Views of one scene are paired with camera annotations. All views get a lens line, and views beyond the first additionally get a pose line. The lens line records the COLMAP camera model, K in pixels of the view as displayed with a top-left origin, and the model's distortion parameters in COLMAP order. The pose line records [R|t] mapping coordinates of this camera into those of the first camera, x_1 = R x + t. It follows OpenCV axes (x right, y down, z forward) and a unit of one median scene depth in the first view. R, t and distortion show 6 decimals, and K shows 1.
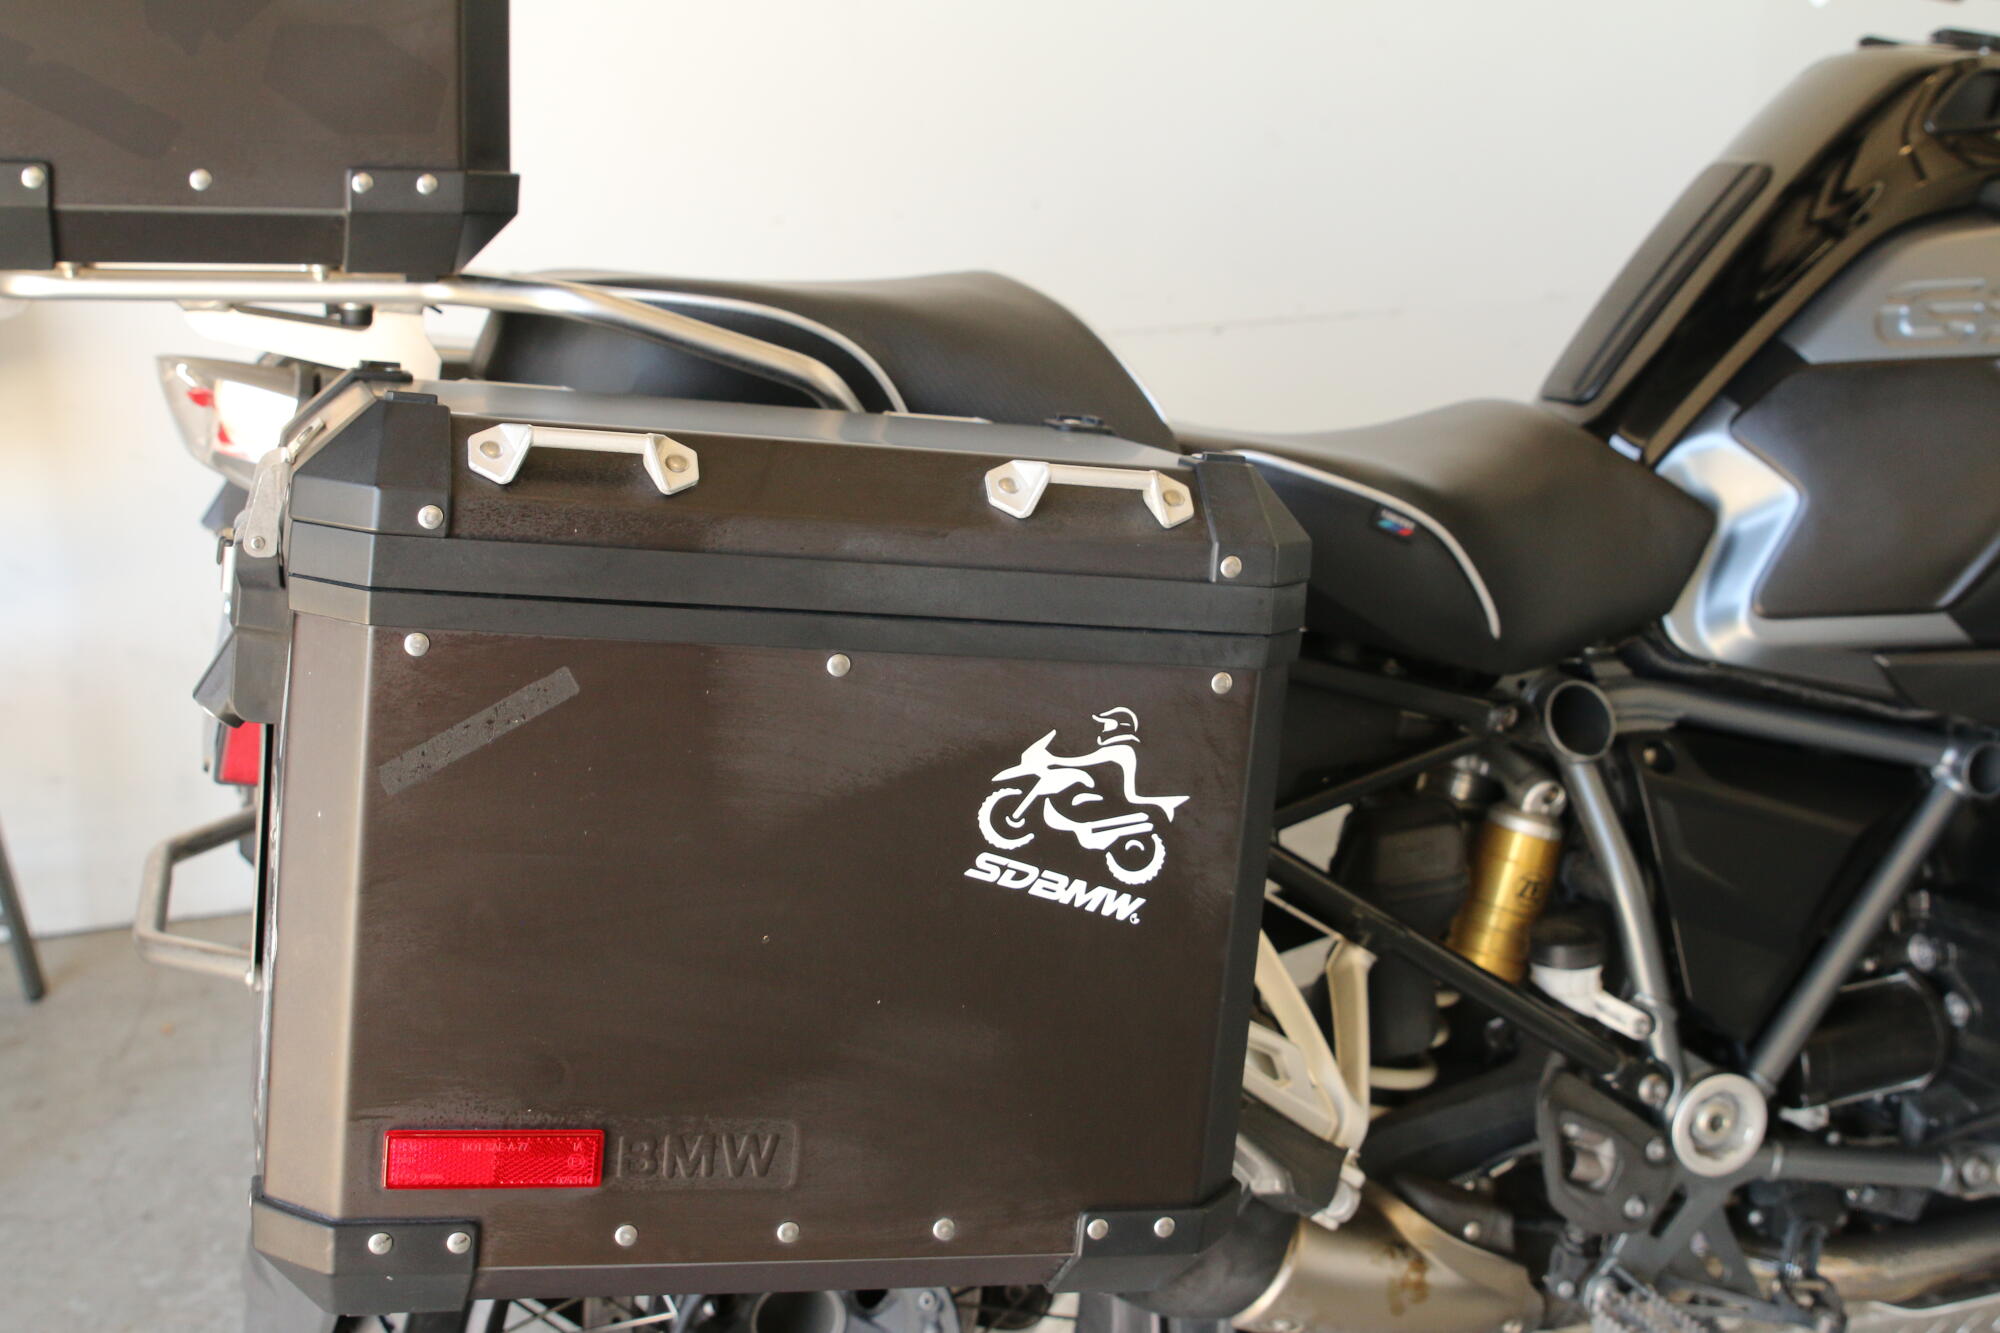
lens RADIAL K [[2524.4, 0, 1003.7], [0, 2524.4, 647.7], [0, 0, 1]] dist [-0.082663, 0.026381]
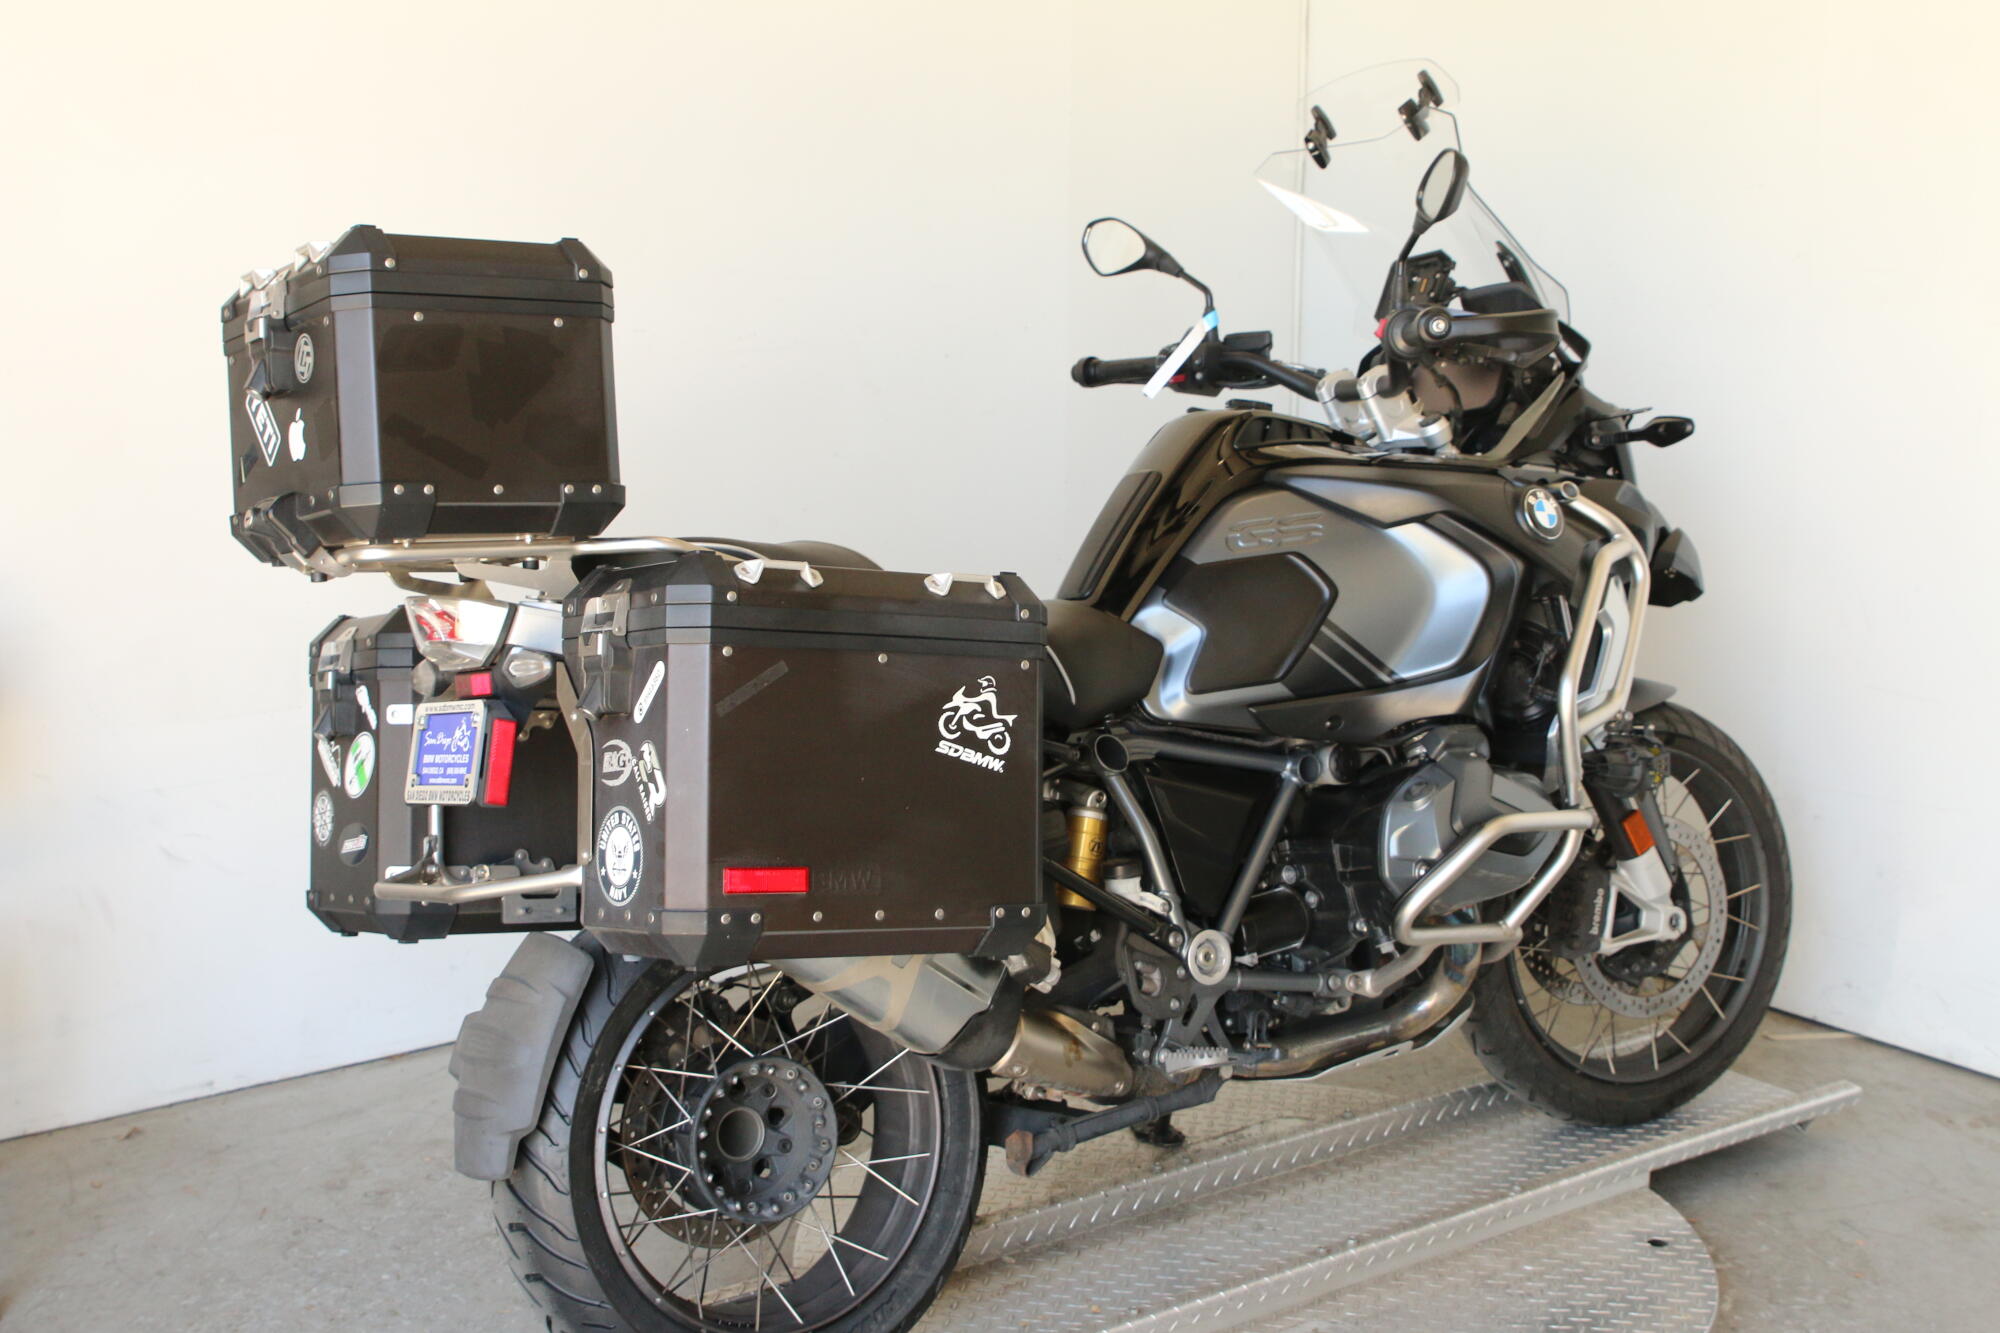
lens RADIAL K [[2570.8, 0, 1000.0], [0, 2570.8, 666.5], [0, 0, 1]] dist [-0.088491, 0.104210]
pose [[0.944983, -0.073421, 0.318774, -0.471008], [0.131204, 0.977738, -0.163749, 0.272974], [-0.299655, 0.196564, 0.933579, -0.820526]]
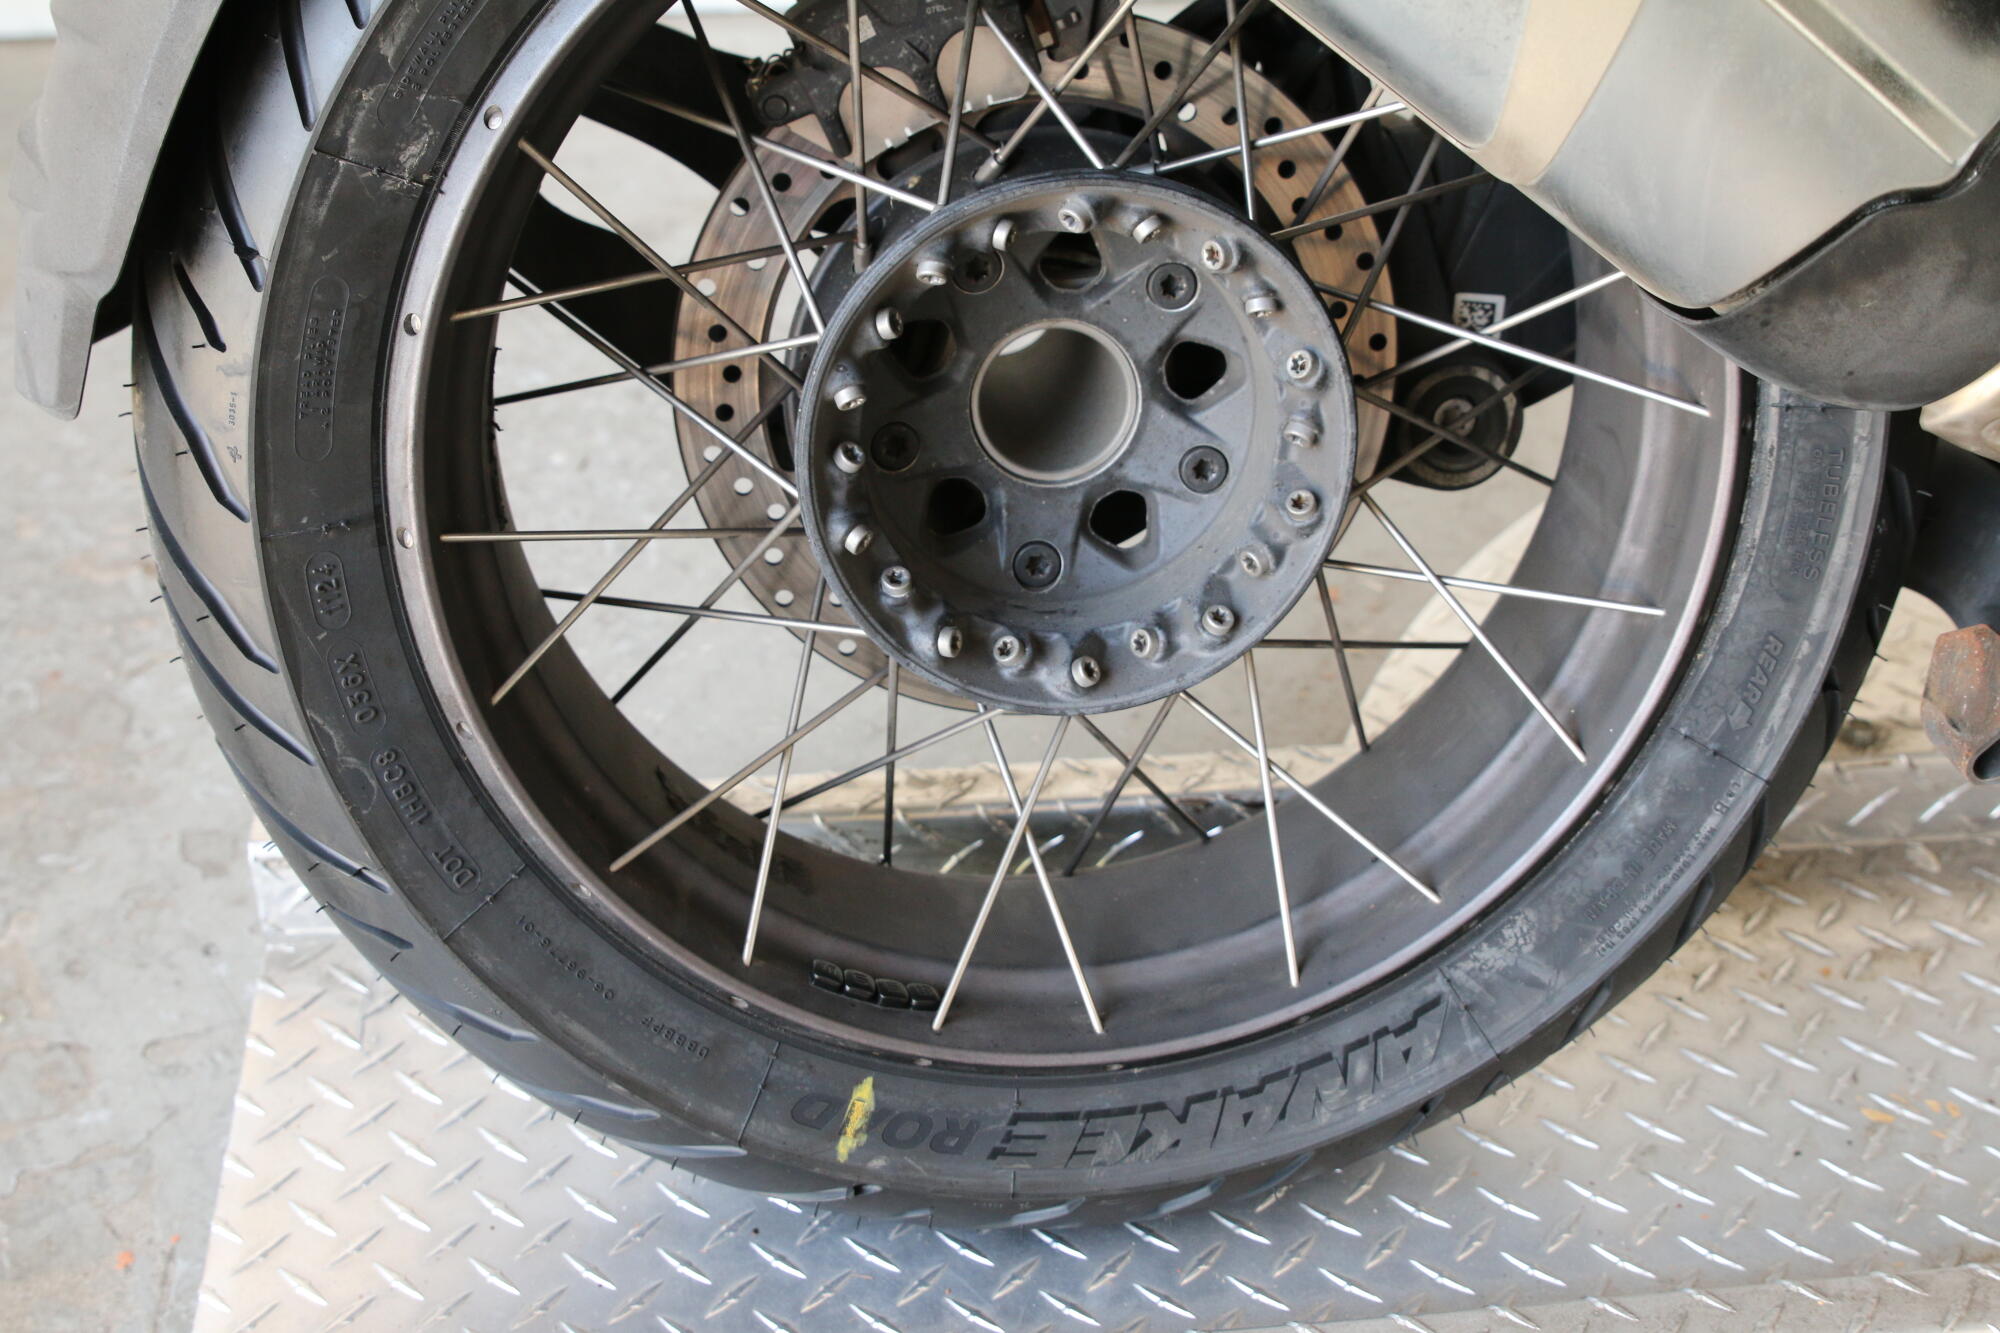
lens RADIAL K [[2507.2, 0, 1004.0], [0, 2507.2, 633.0], [0, 0, 1]] dist [-0.087278, 0.019352]
pose [[0.985071, 0.104110, -0.137103, -0.013668], [-0.074897, 0.976268, 0.203202, 0.212828], [0.155005, -0.189900, 0.969490, 0.471396]]
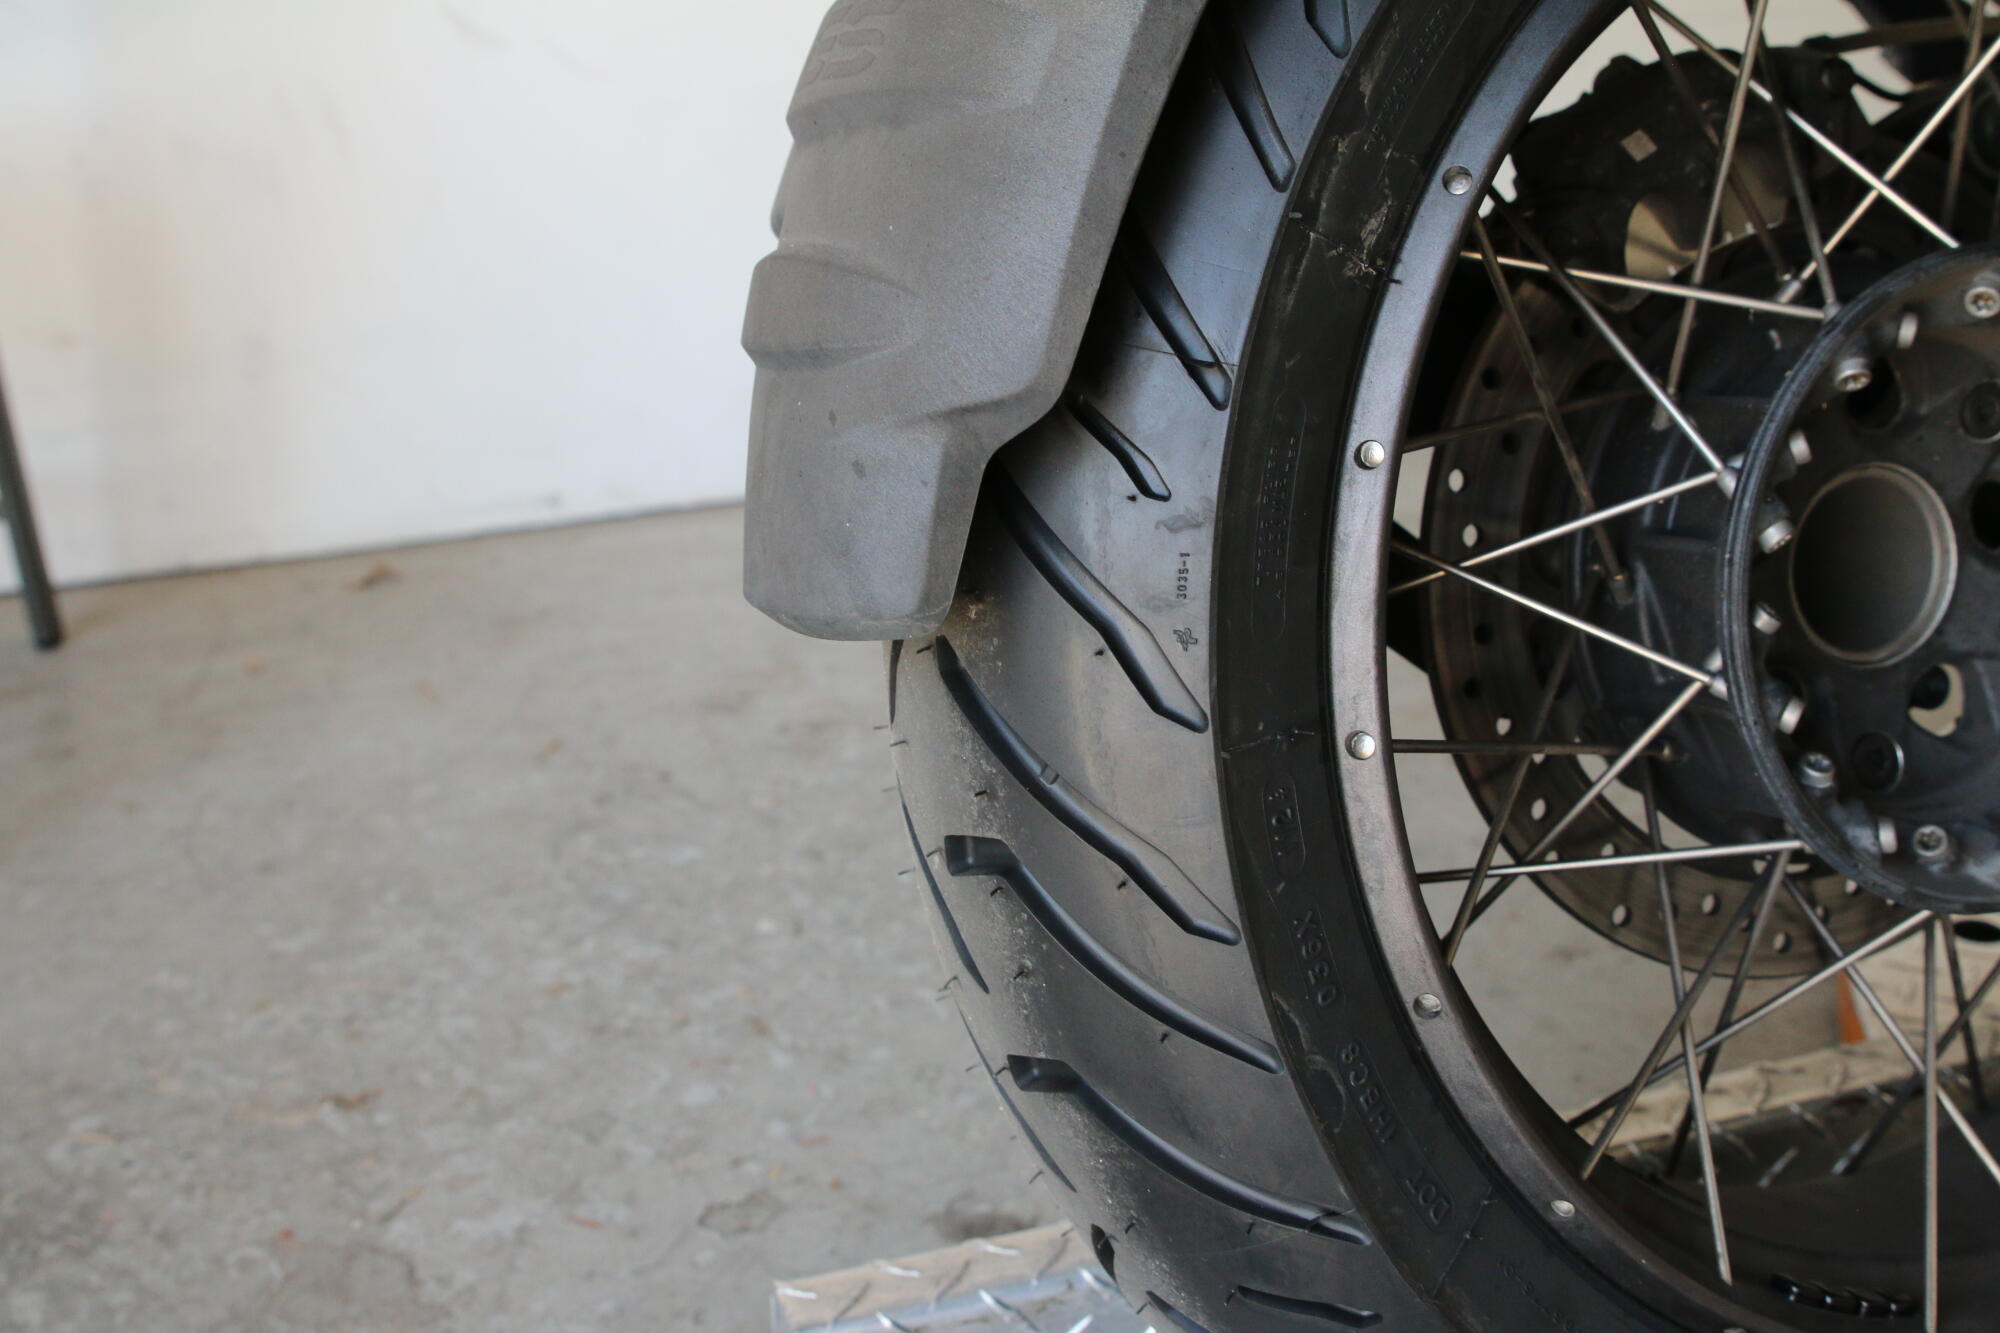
lens RADIAL K [[2493.5, 0, 994.9], [0, 2493.5, 661.3], [0, 0, 1]] dist [-0.110728, -0.000618]
pose [[0.997978, -0.051185, 0.037696, -0.269210], [0.052632, 0.997874, -0.038441, 0.302818], [-0.035648, 0.040347, 0.998550, 0.564828]]
